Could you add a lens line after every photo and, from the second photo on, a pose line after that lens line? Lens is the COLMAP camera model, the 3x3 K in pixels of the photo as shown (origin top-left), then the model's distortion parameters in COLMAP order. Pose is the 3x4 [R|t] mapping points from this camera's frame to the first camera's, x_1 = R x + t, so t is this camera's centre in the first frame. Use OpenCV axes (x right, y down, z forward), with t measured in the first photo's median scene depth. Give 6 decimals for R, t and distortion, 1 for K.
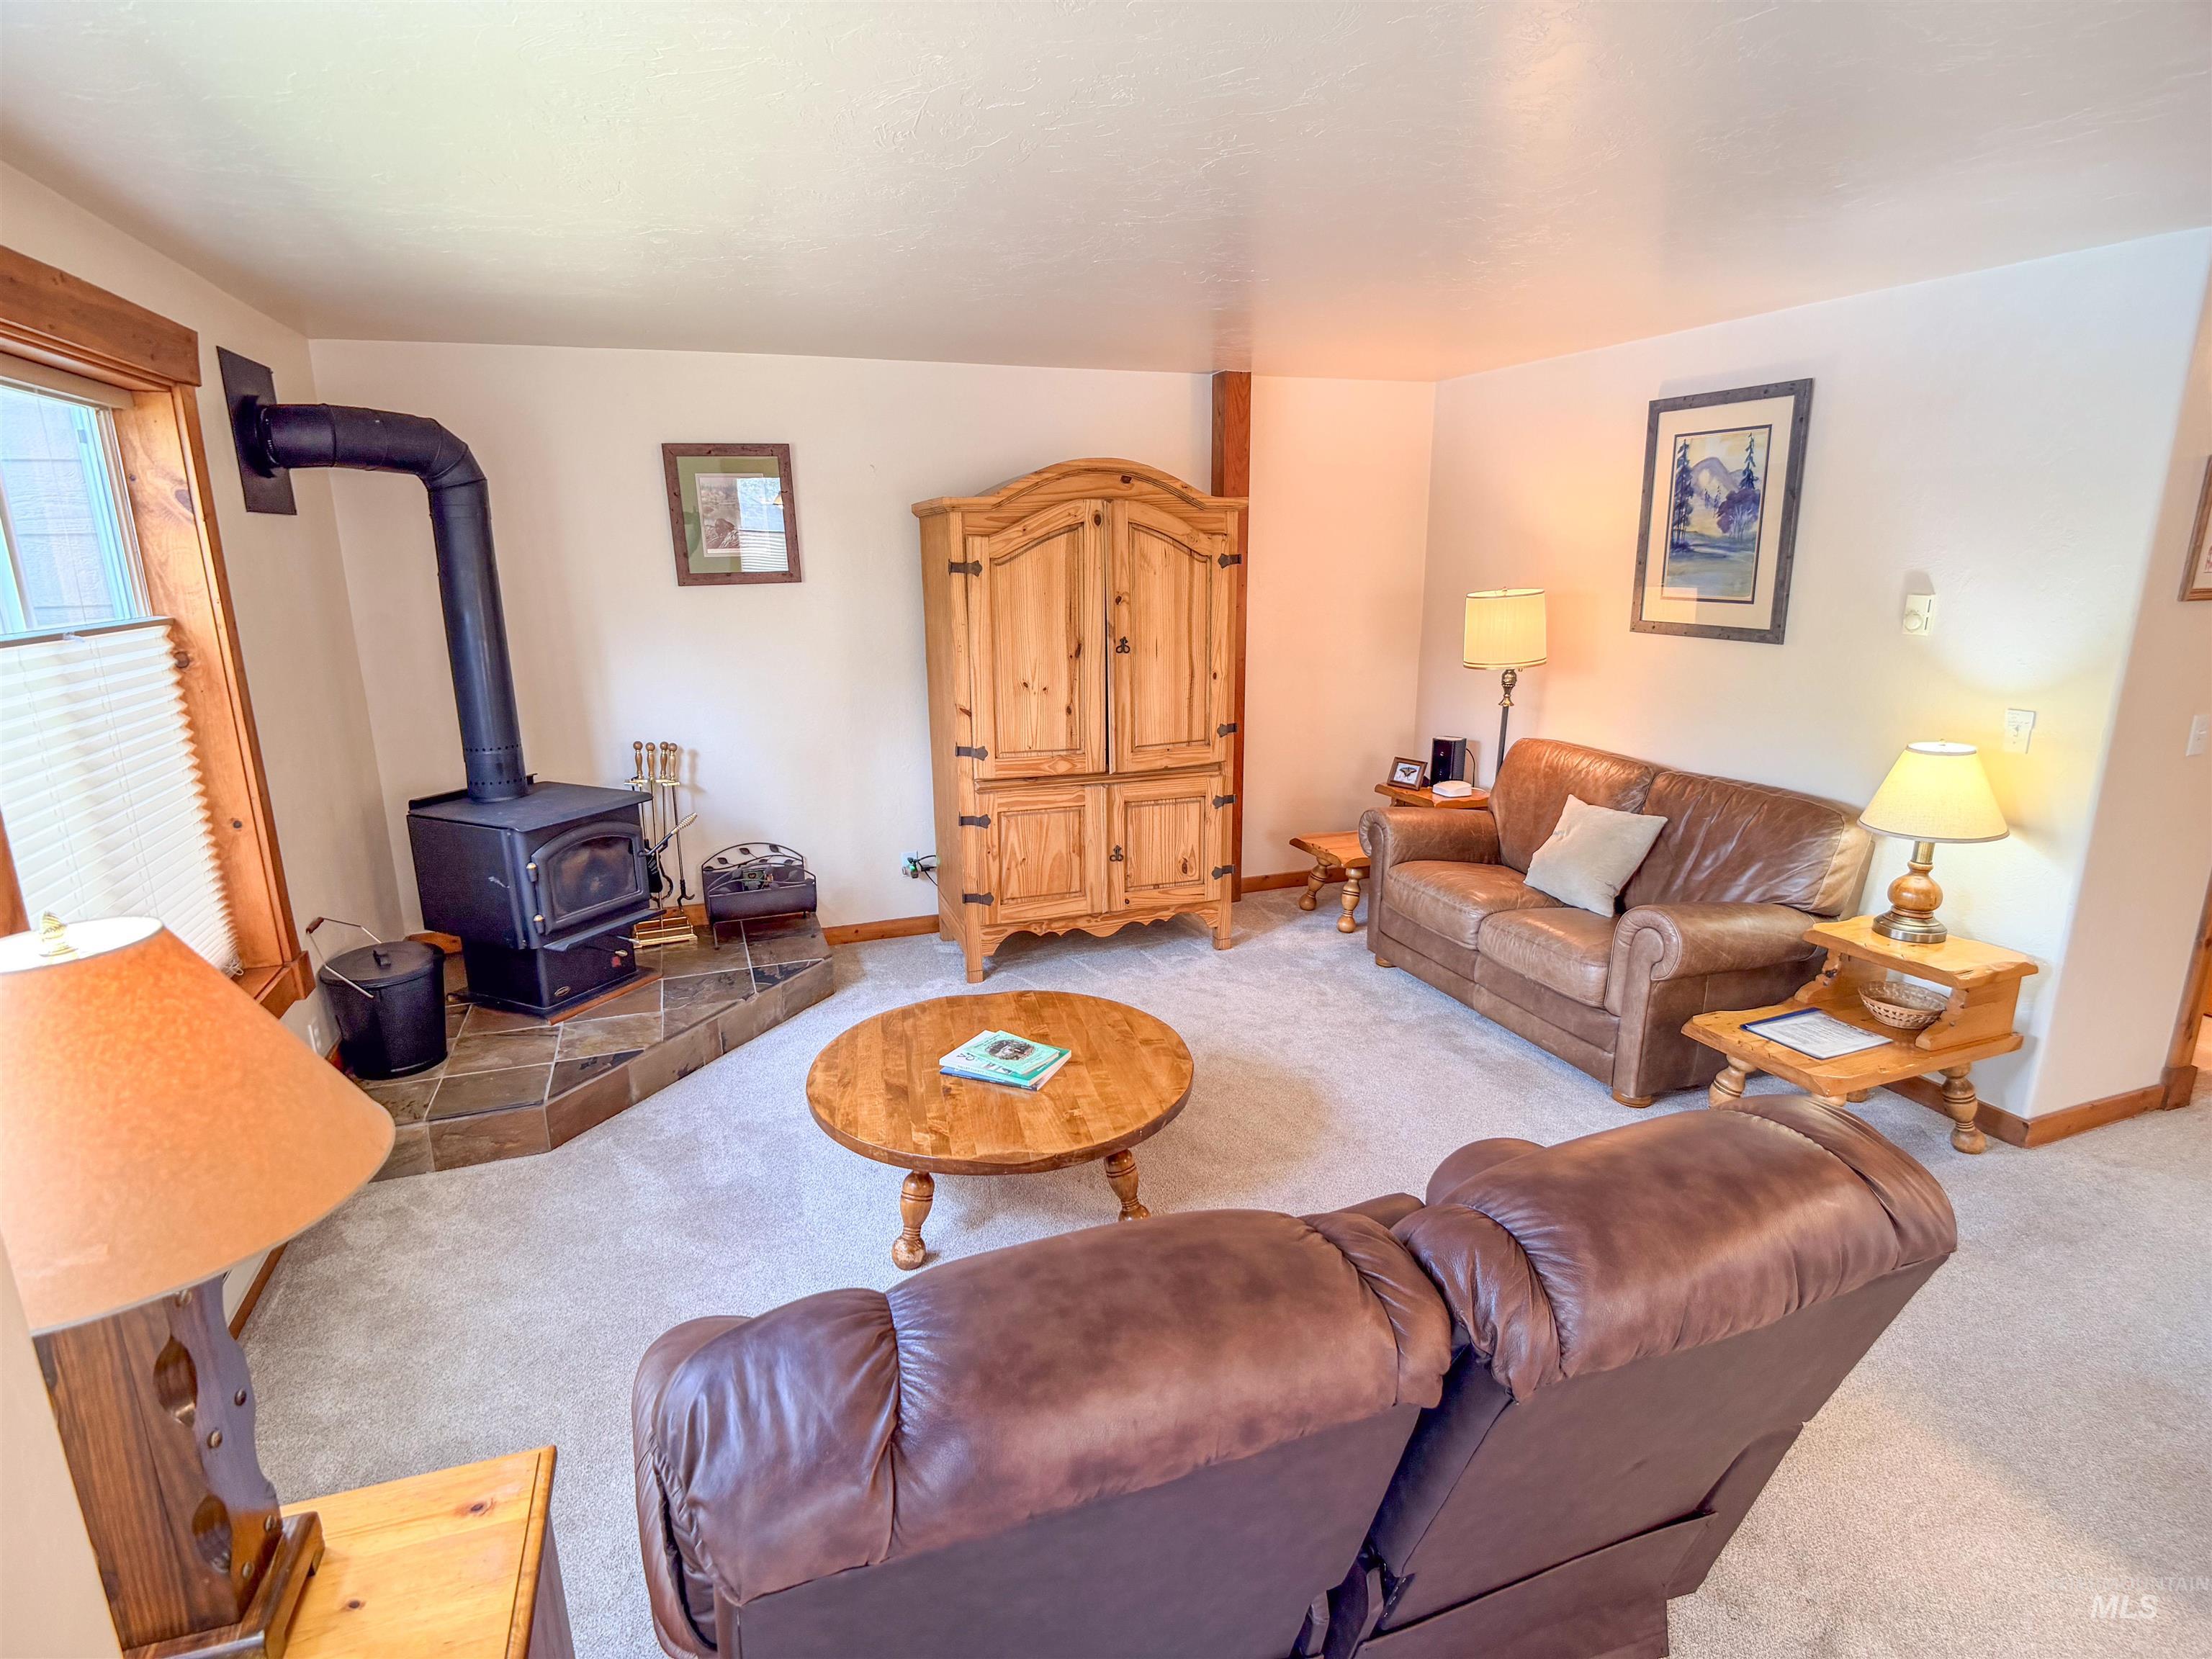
lens RADIAL K [[1153.1, 0, 1105.1], [0, 1153.1, 834.1], [0, 0, 1]] dist [-0.000269, -0.015771]
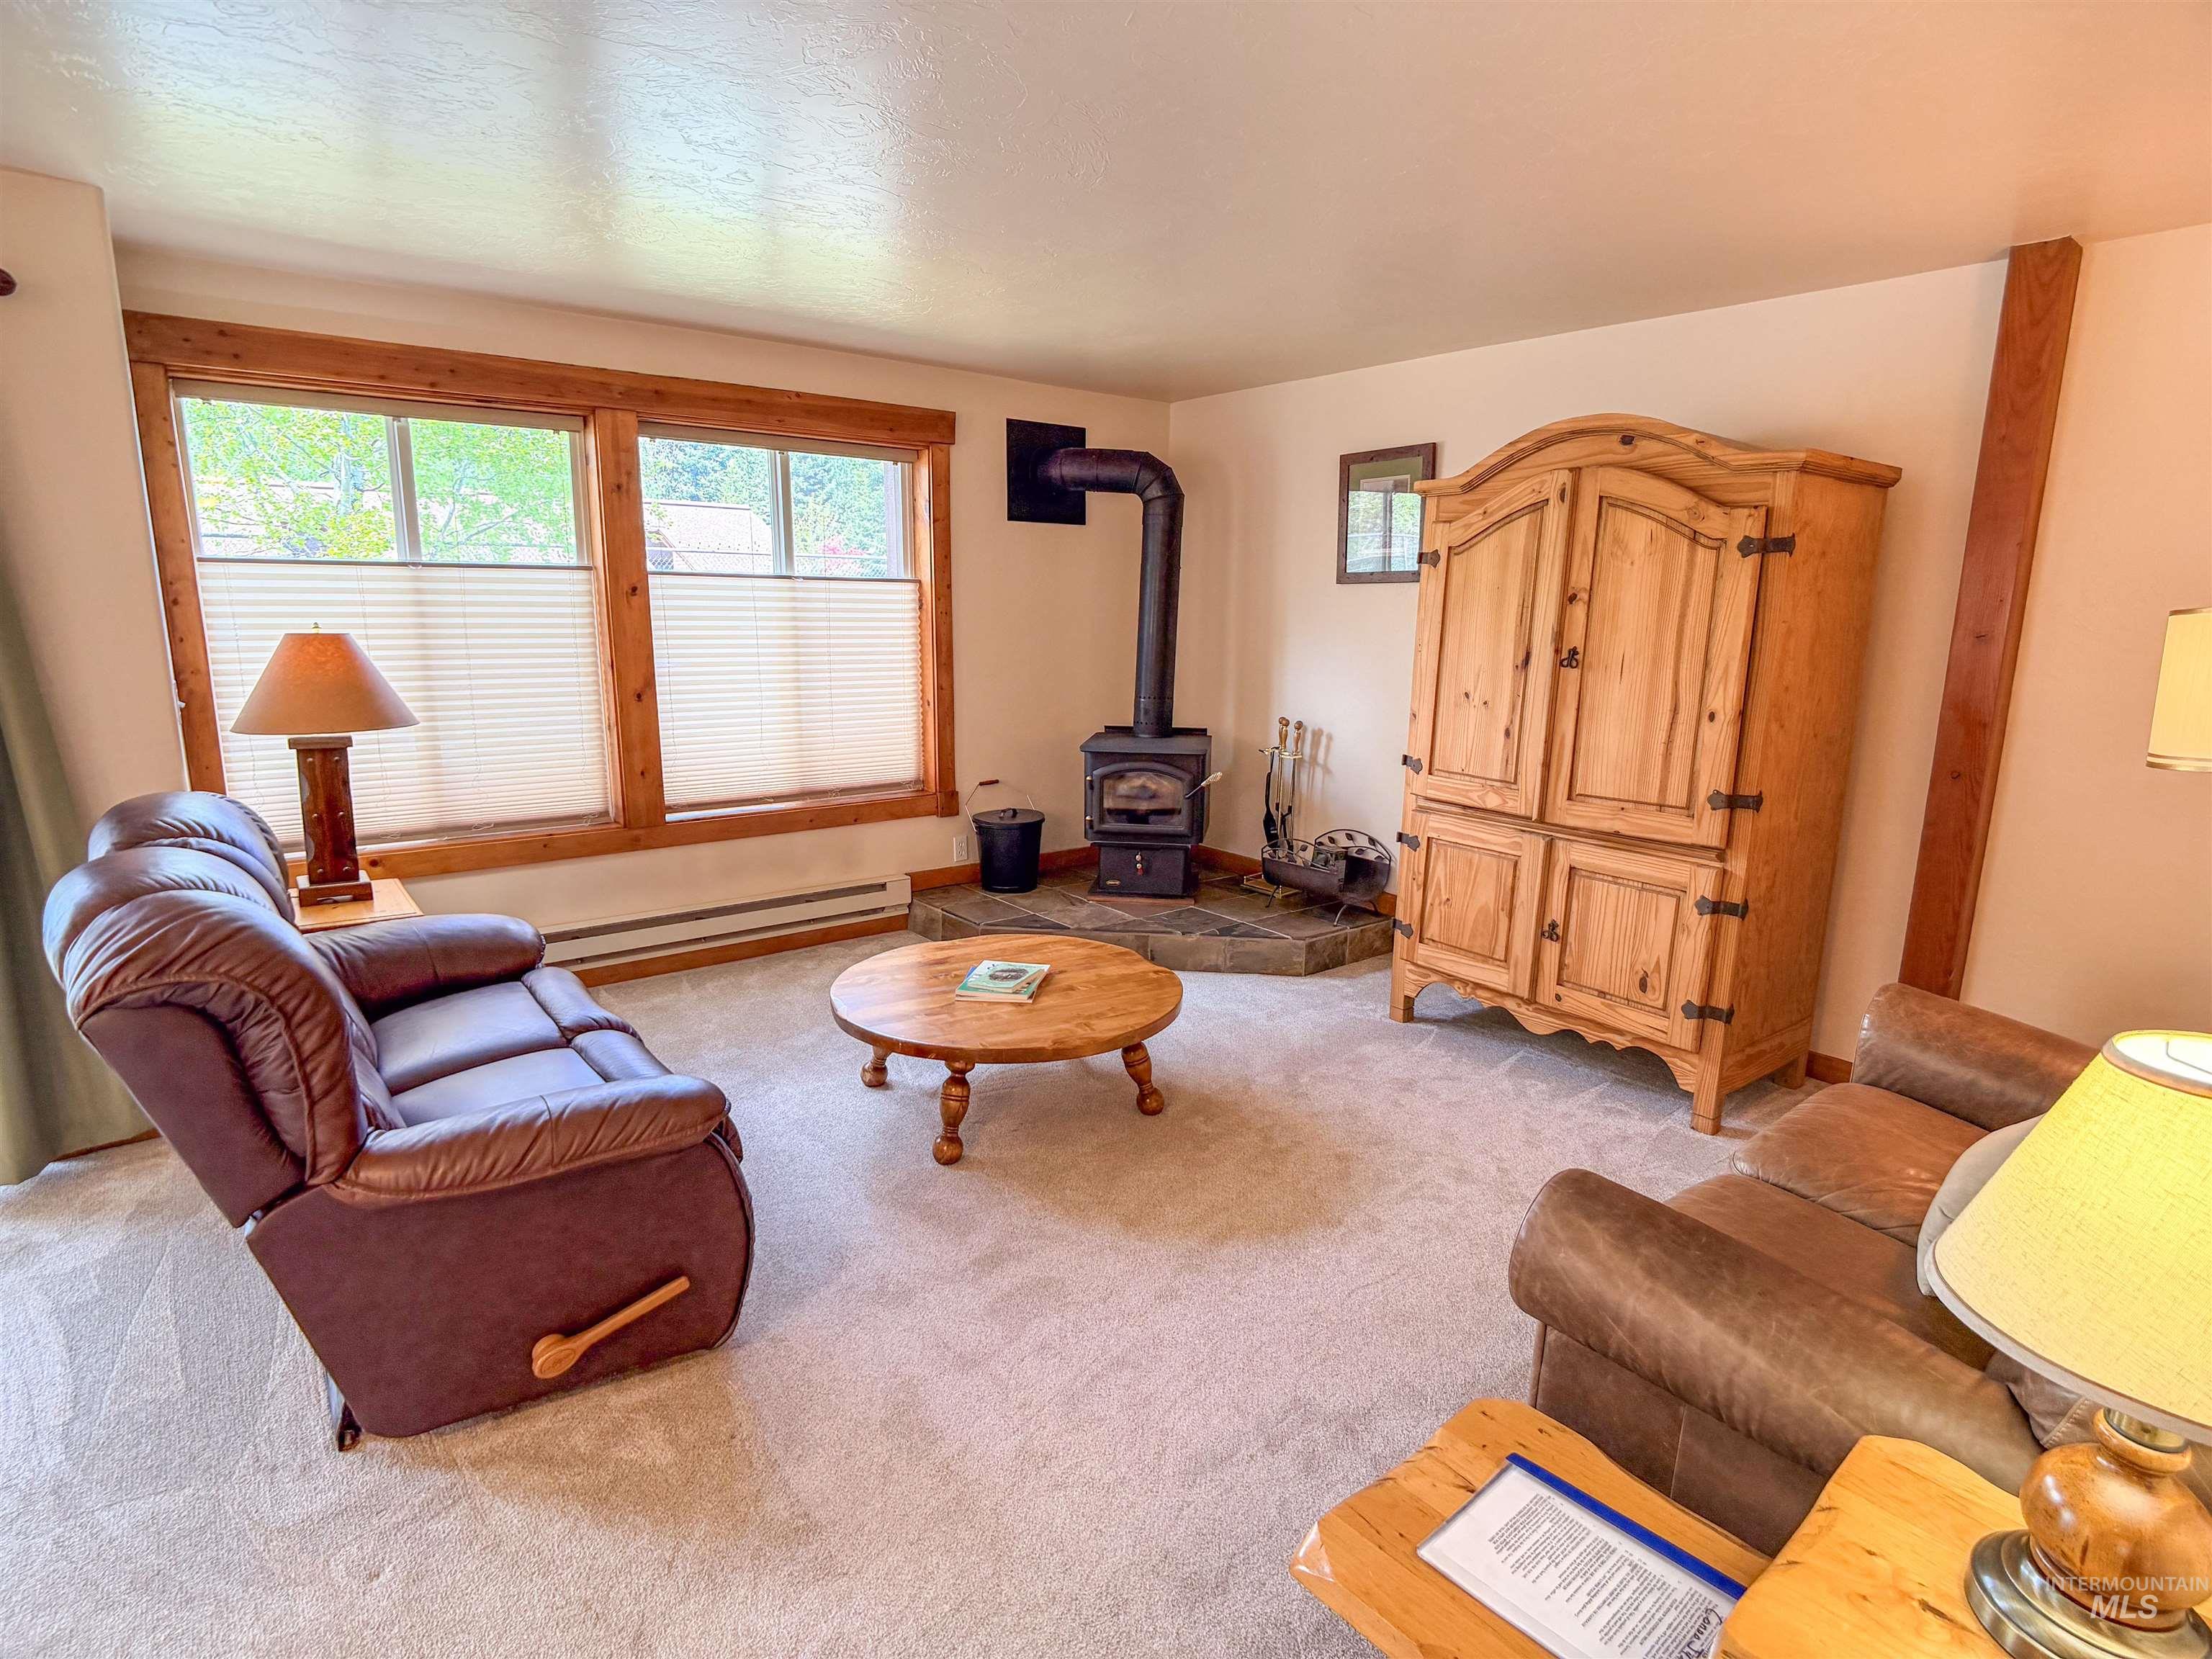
lens RADIAL K [[1153.1, 0, 1105.1], [0, 1153.1, 834.1], [0, 0, 1]] dist [-0.000269, -0.015771]
pose [[0.311889, 0.202493, -0.928290, 0.642839], [-0.249977, 0.960092, 0.125442, -0.069186], [0.916644, 0.192927, 0.350061, 0.465739]]
